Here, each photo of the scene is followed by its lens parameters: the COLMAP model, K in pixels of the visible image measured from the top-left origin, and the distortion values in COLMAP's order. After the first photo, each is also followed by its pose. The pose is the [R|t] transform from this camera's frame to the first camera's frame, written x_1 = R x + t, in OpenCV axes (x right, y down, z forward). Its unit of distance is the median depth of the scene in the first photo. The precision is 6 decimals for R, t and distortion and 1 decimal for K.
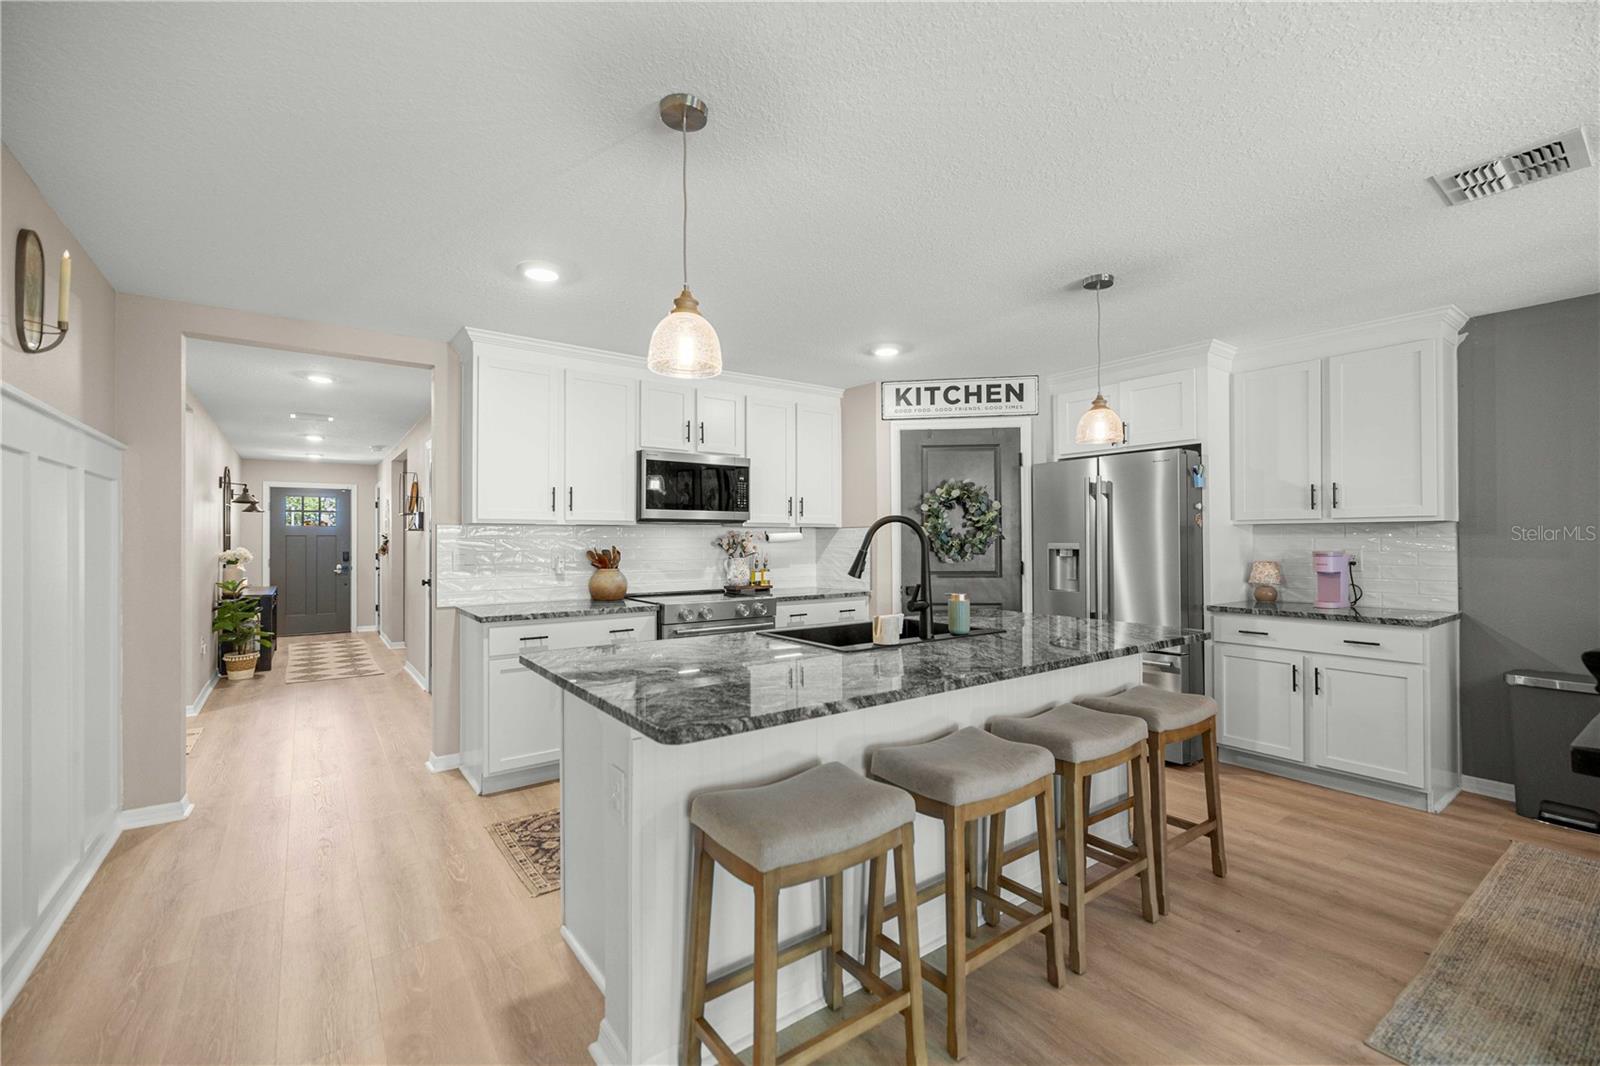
lens RADIAL K [[674.3, 0, 797.7], [0, 674.3, 531.4], [0, 0, 1]] dist [0.004092, 0.000209]
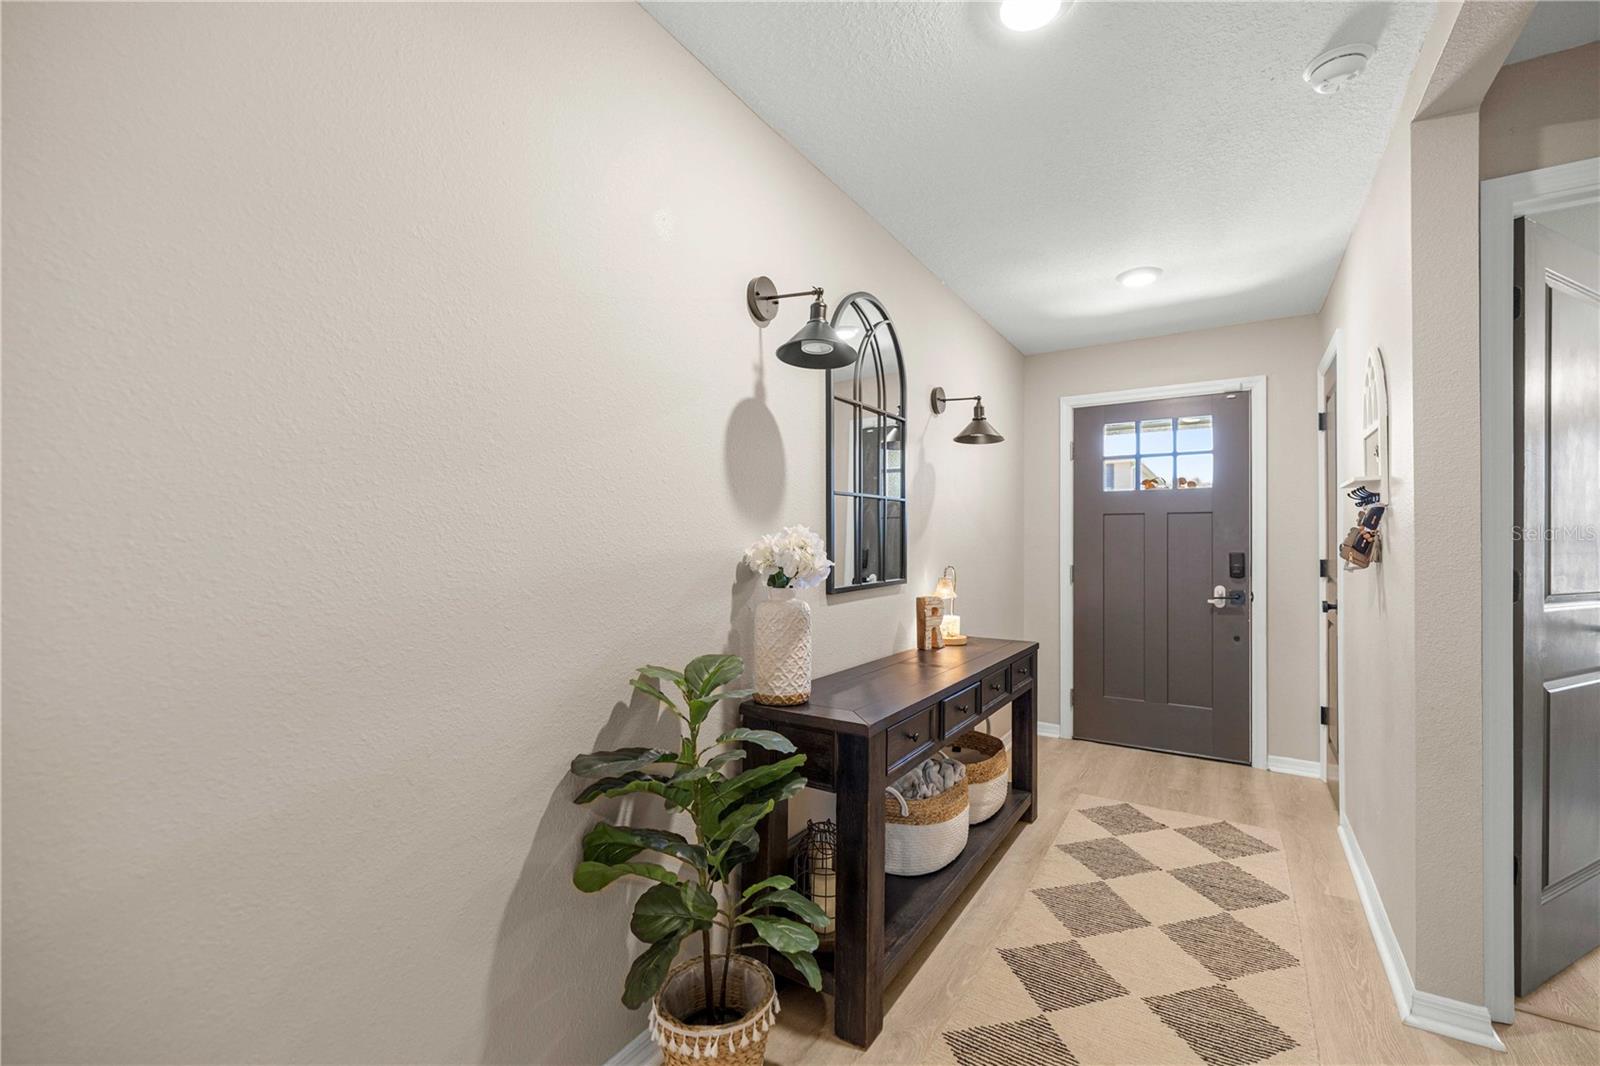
lens RADIAL K [[674.3, 0, 798.3], [0, 674.3, 541.7], [0, 0, 1]] dist [0.004092, 0.000209]
pose [[0.358197, 0.002484, -0.933643, -0.861383], [0.005780, 0.999971, 0.004878, 0.043589], [0.933628, -0.007143, 0.358172, 1.357118]]
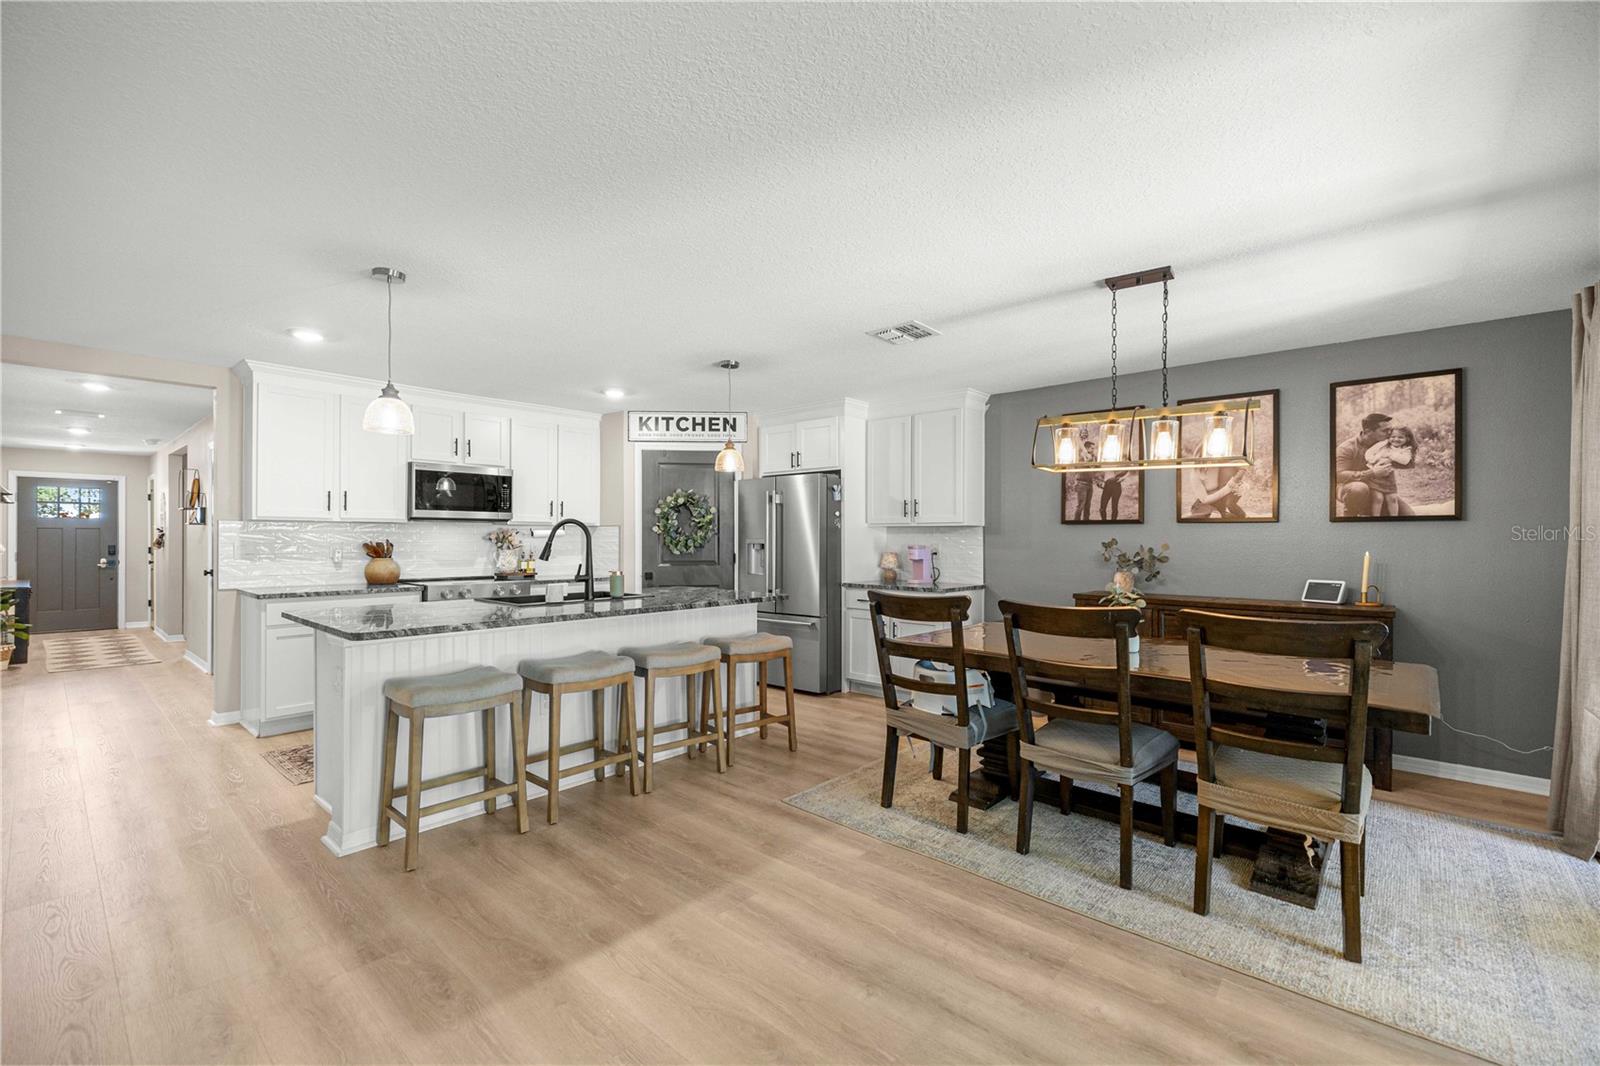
lens RADIAL K [[674.3, 0, 796.8], [0, 674.3, 534.8], [0, 0, 1]] dist [0.004092, 0.000209]
pose [[0.977595, 0.006930, 0.210380, 0.181964], [-0.008781, 0.999931, 0.007865, -0.002530], [-0.210311, -0.009536, 0.977588, -0.327889]]
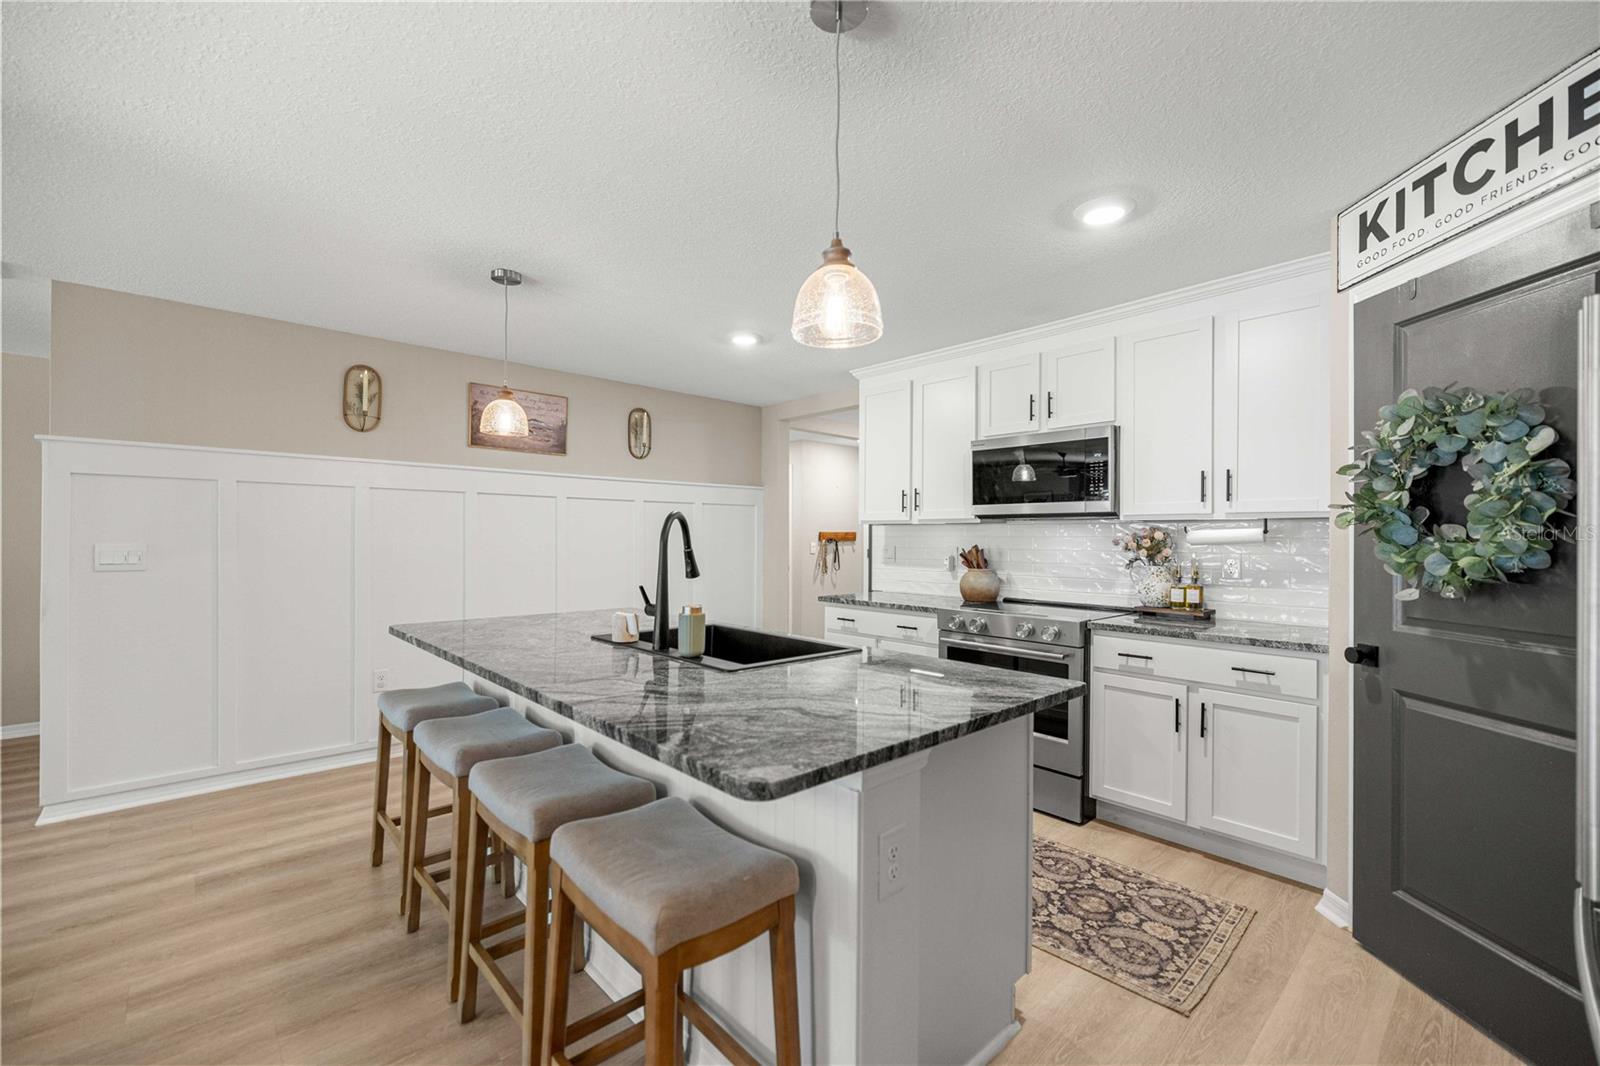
lens RADIAL K [[674.3, 0, 798.6], [0, 674.3, 535.1], [0, 0, 1]] dist [0.004092, 0.000209]
pose [[0.106862, -0.002522, -0.994271, 0.607301], [0.004542, 0.999988, -0.002049, 0.007692], [0.994263, -0.004298, 0.106872, 0.605921]]
